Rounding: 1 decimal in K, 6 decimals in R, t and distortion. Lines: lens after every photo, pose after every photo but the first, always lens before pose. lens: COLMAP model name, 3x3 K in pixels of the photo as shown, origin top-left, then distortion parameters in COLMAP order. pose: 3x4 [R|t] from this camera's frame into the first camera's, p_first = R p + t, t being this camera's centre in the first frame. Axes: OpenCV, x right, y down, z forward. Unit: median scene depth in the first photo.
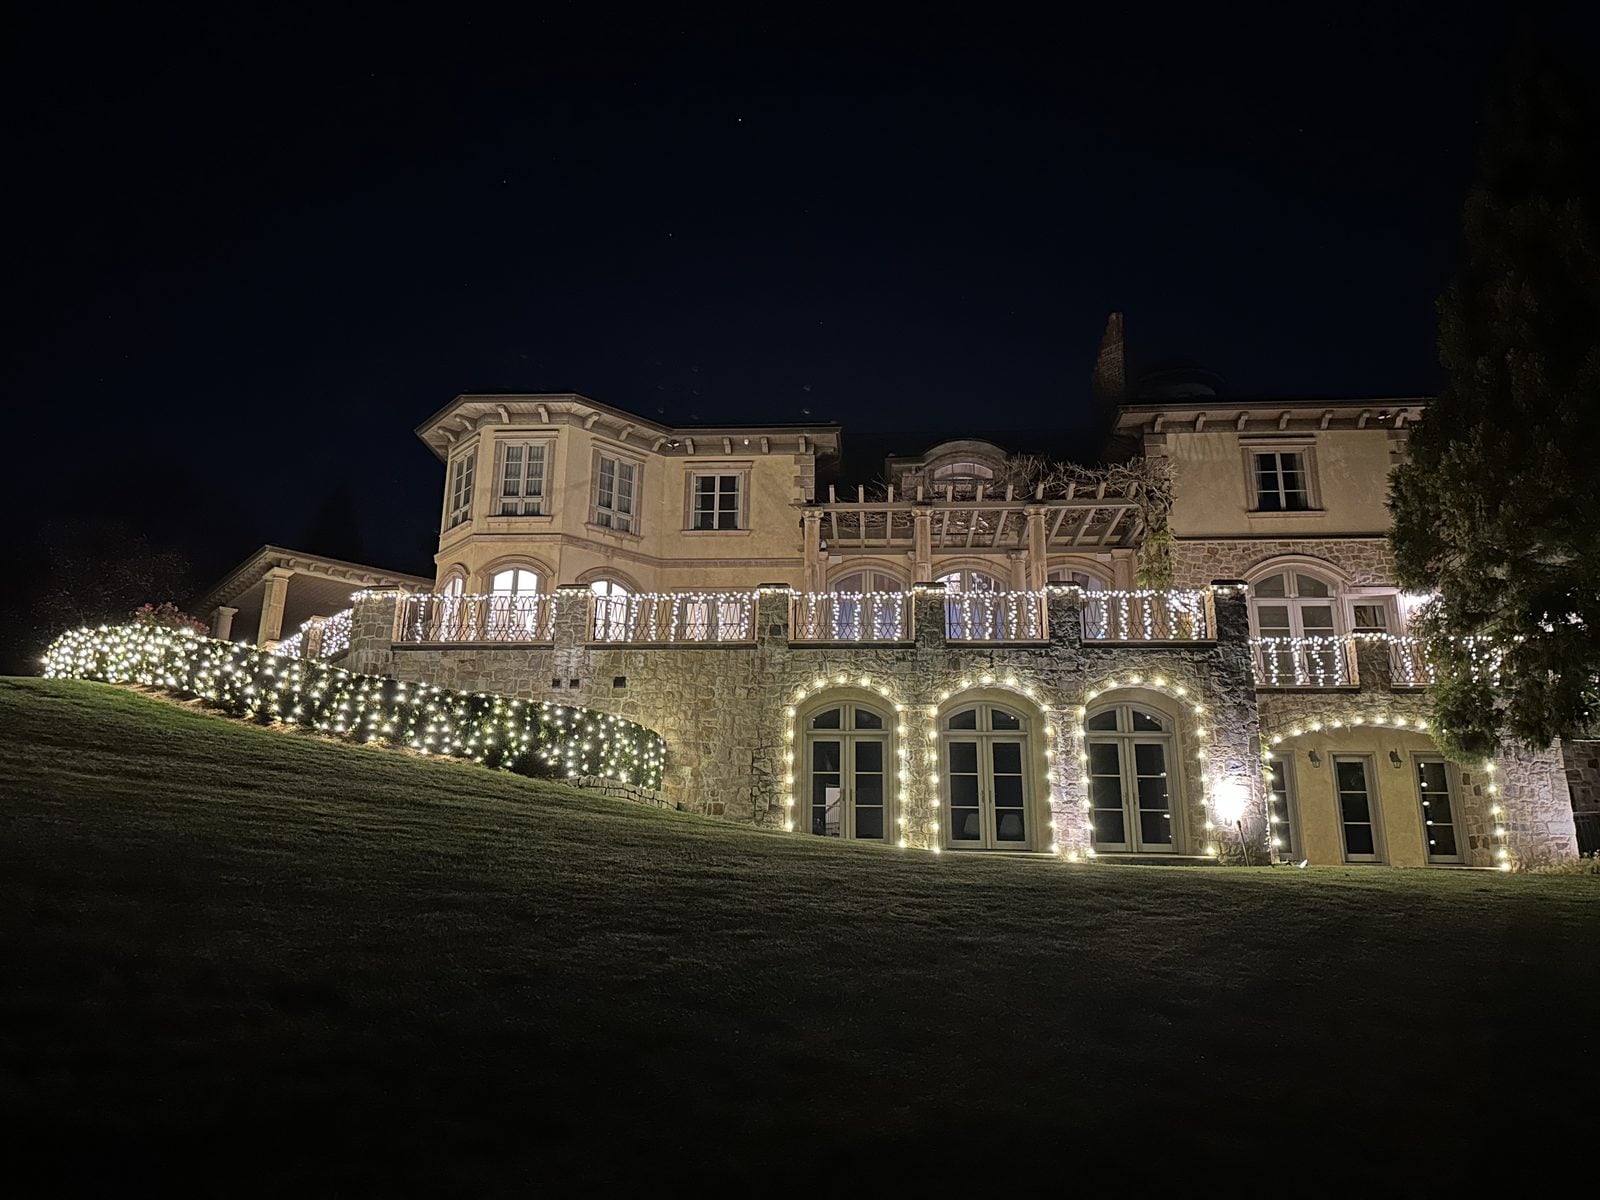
lens RADIAL K [[1093.6, 0, 800.0], [0, 1093.6, 600.0], [0, 0, 1]] dist [0.163228, -0.279542]
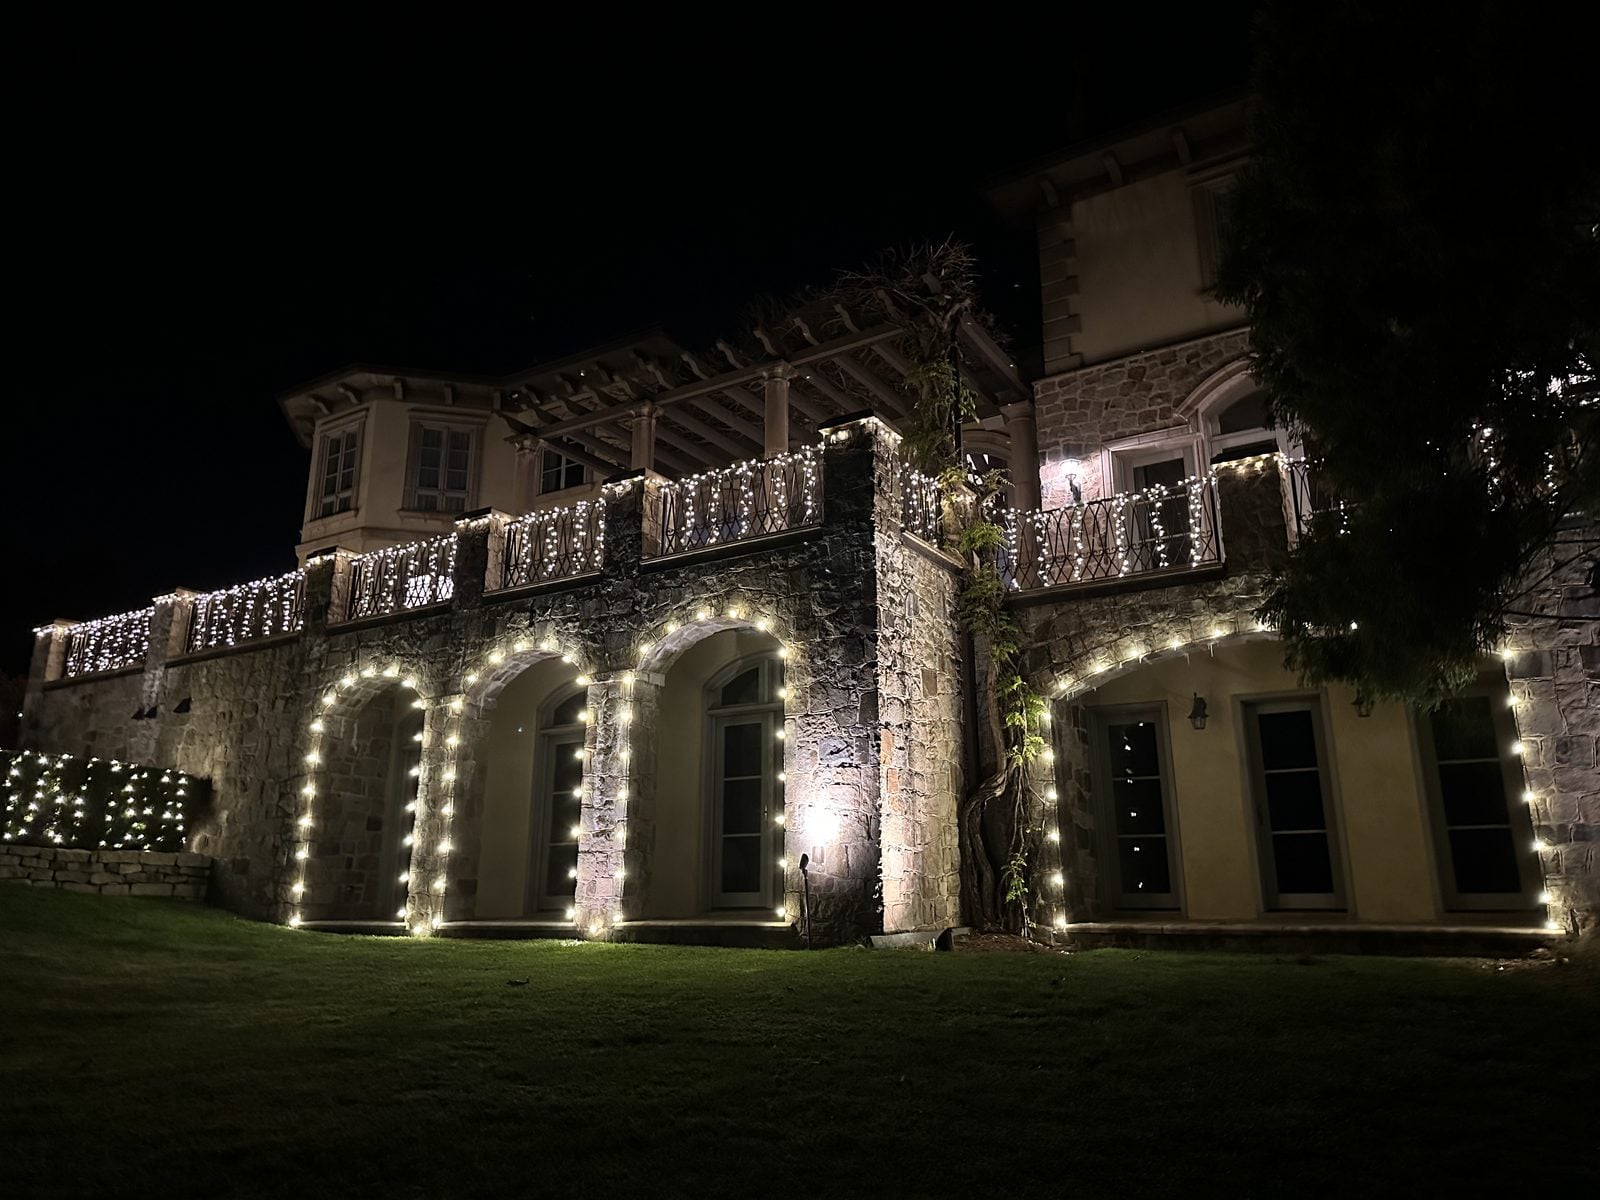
lens RADIAL K [[1093.6, 0, 800.0], [0, 1093.6, 600.0], [0, 0, 1]] dist [0.163228, -0.279542]
pose [[0.882209, -0.138799, -0.449937, 0.602340], [0.142944, 0.989416, -0.024946, 0.084664], [0.448637, -0.042308, 0.892712, 0.501705]]
